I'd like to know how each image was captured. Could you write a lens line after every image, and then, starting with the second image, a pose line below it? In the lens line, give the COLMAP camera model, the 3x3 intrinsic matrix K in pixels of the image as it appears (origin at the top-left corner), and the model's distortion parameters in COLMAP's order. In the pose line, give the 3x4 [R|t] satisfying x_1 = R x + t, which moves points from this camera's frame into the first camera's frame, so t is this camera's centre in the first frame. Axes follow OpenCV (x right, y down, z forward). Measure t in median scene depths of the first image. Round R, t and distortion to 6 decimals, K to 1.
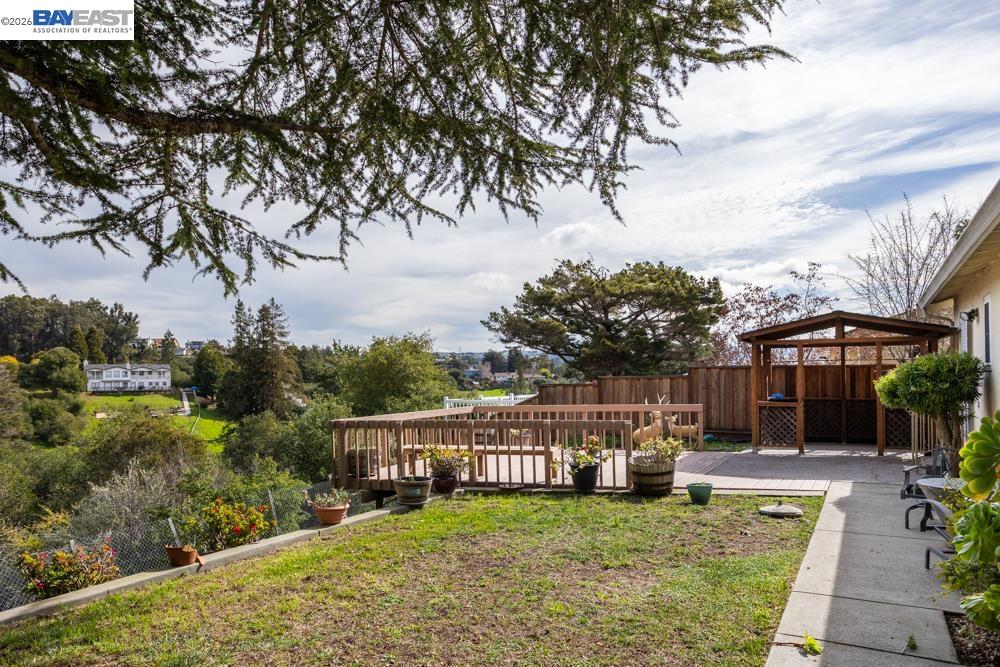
lens RADIAL K [[672.5, 0, 492.3], [0, 672.5, 378.3], [0, 0, 1]] dist [0.007929, -0.000177]
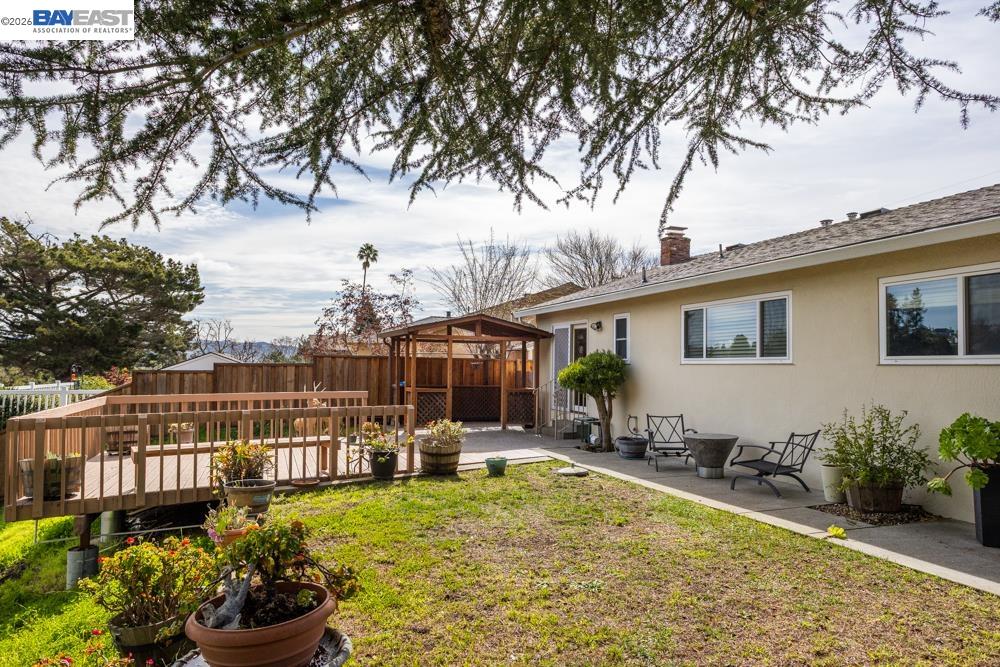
lens RADIAL K [[659.8, 0, 499.5], [0, 659.8, 336.0], [0, 0, 1]] dist [0.000141, 0.000554]
pose [[0.646957, 0.054028, 0.760610, -0.320402], [-0.014694, 0.998185, -0.058405, 0.009047], [-0.762385, 0.026609, 0.646577, 0.154490]]
